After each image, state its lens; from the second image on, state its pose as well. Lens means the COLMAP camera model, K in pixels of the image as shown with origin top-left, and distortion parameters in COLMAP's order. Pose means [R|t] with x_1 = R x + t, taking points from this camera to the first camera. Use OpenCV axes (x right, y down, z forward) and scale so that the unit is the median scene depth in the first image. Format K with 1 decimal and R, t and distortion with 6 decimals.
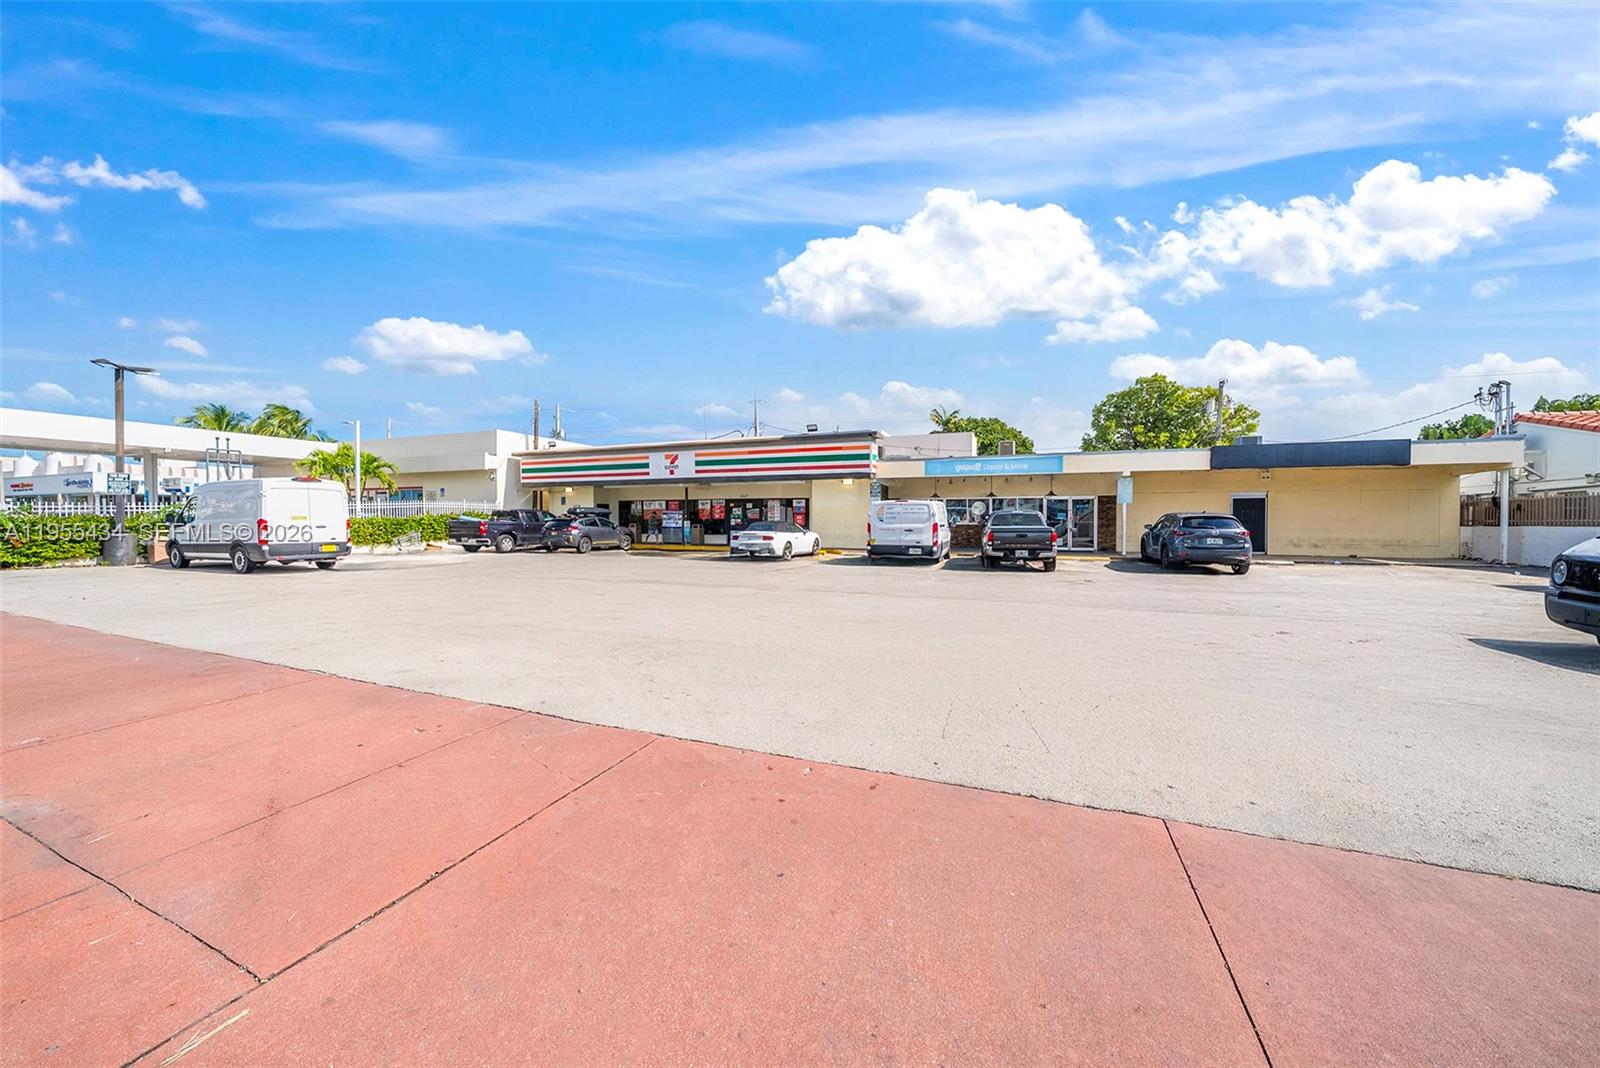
lens RADIAL K [[598.4, 0, 802.5], [0, 598.4, 511.1], [0, 0, 1]] dist [-0.006141, -0.000125]
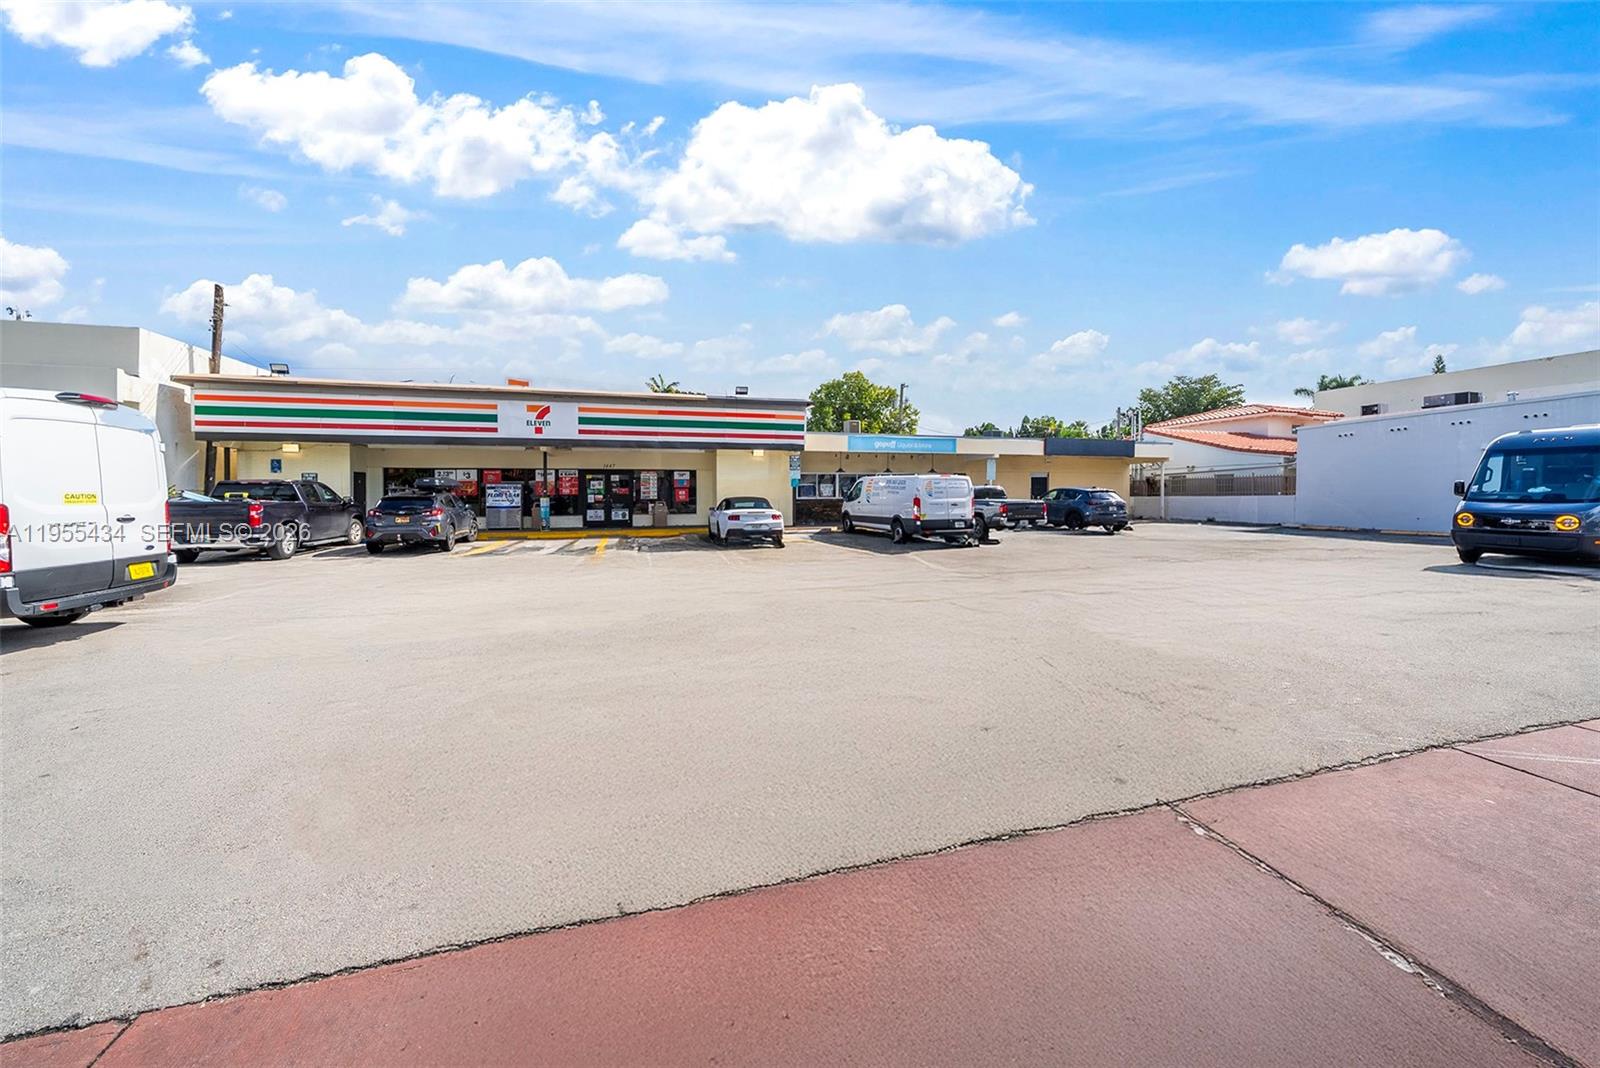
lens RADIAL K [[598.4, 0, 802.5], [0, 598.4, 511.1], [0, 0, 1]] dist [-0.006141, -0.000125]
pose [[0.764039, -0.023911, 0.644726, -0.427630], [-0.004318, 0.999101, 0.042171, 0.000458], [-0.645155, -0.035005, 0.763249, 0.233847]]
